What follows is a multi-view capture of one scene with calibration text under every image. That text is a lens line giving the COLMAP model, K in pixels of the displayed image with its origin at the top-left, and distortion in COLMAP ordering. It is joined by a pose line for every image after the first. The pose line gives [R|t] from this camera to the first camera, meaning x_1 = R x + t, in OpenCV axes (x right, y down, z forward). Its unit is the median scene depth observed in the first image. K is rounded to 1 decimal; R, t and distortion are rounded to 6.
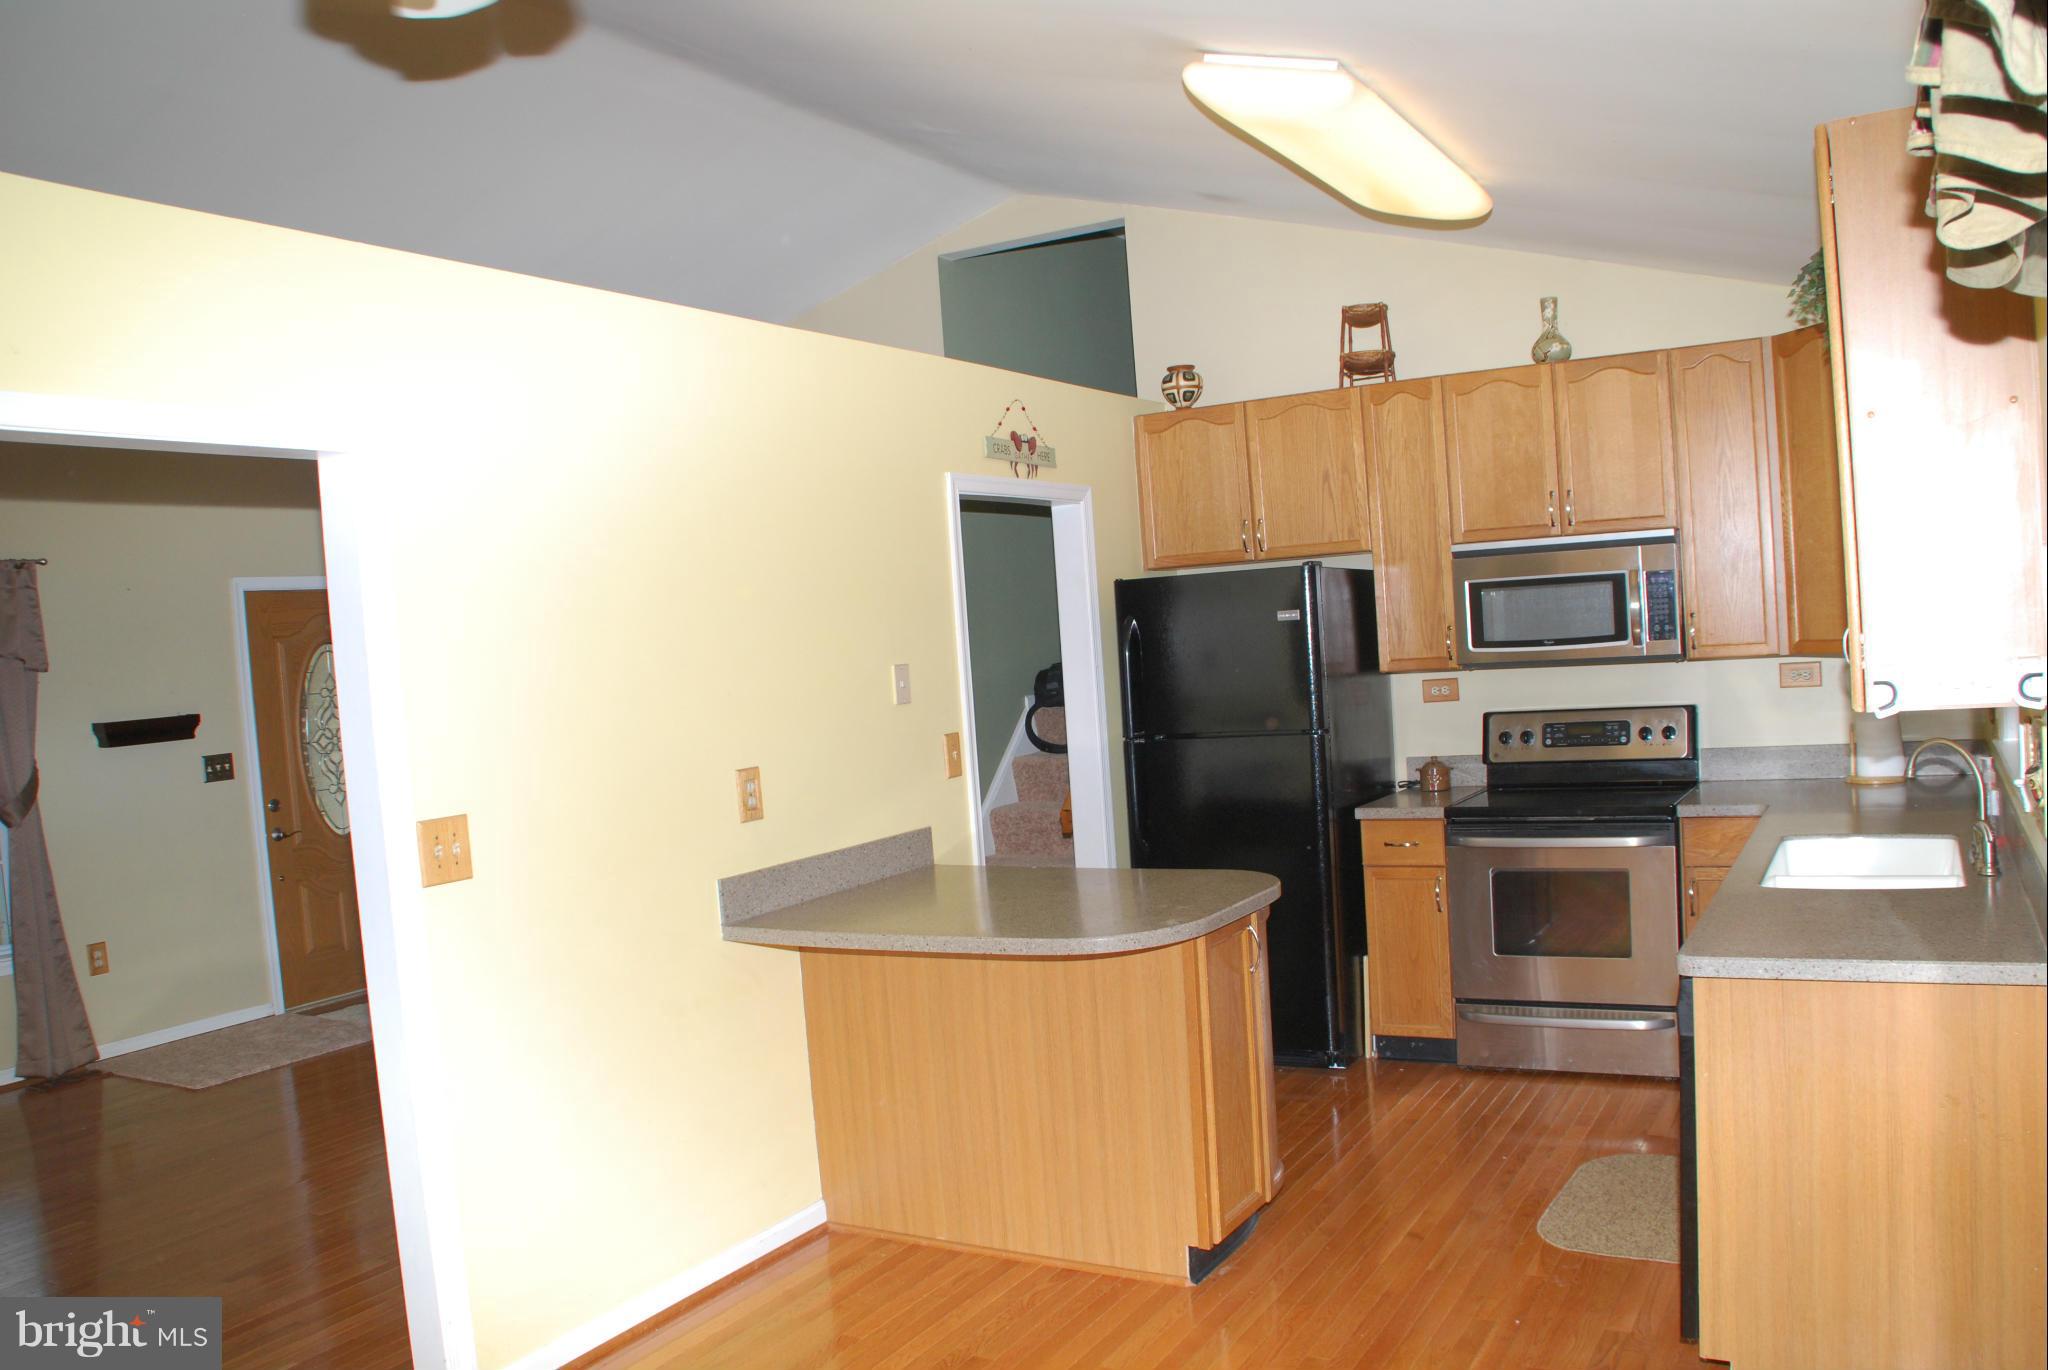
lens RADIAL K [[1656.9, 0, 1022.7], [0, 1656.9, 708.6], [0, 0, 1]] dist [-0.155790, 0.107497]
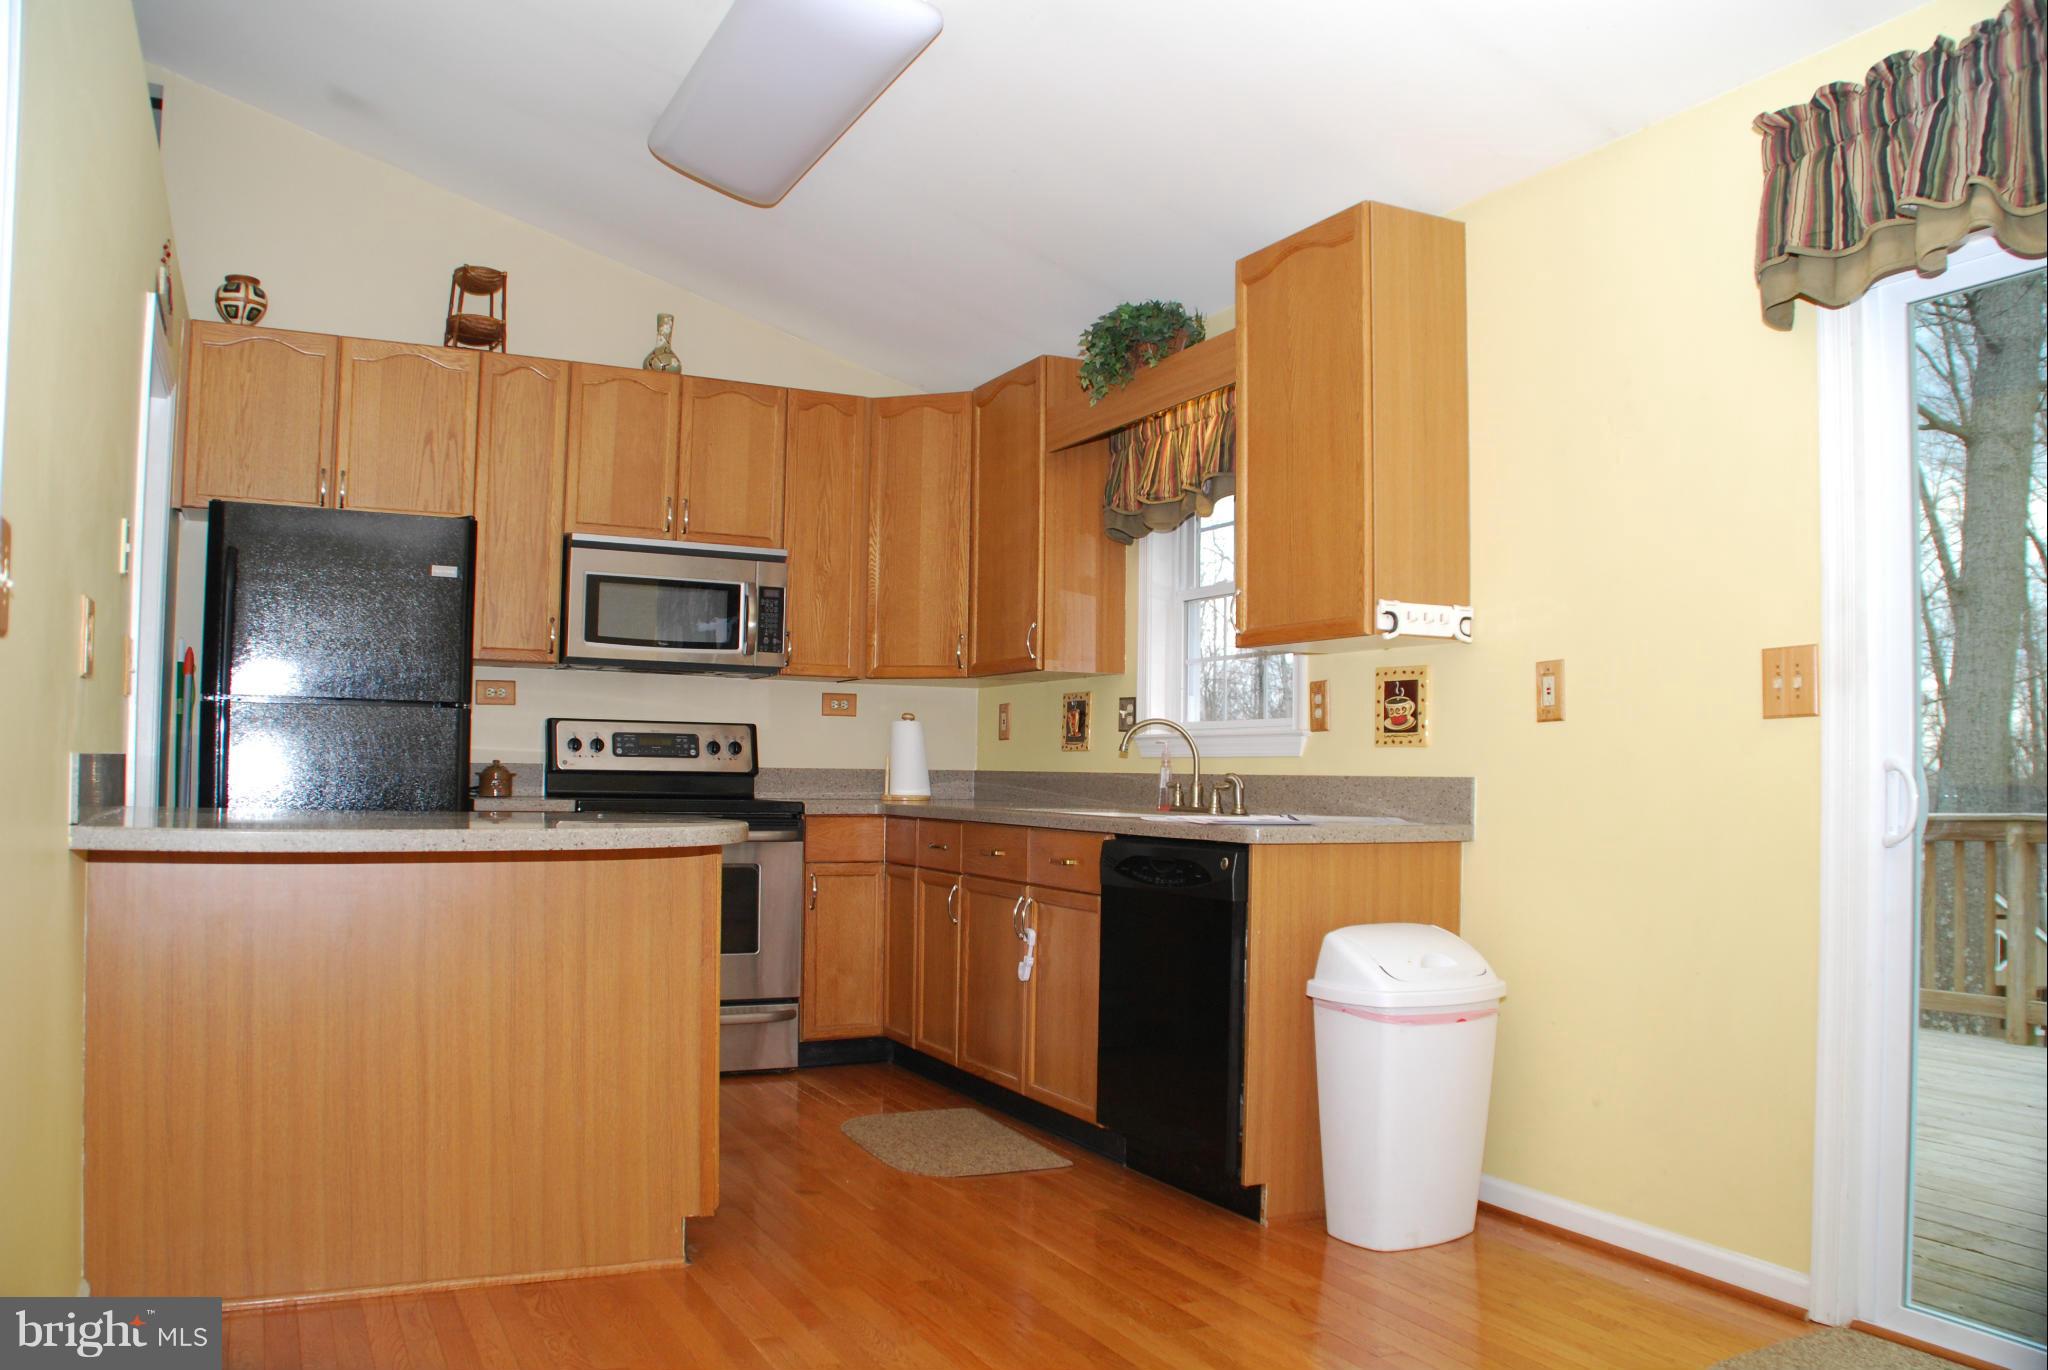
lens RADIAL K [[1656.9, 0, 1022.7], [0, 1656.9, 708.6], [0, 0, 1]] dist [-0.155790, 0.107497]
pose [[0.537810, 0.117266, 0.834871, -0.385898], [-0.011618, 0.991216, -0.131742, 0.125934], [-0.842986, 0.061152, 0.534448, 0.273606]]
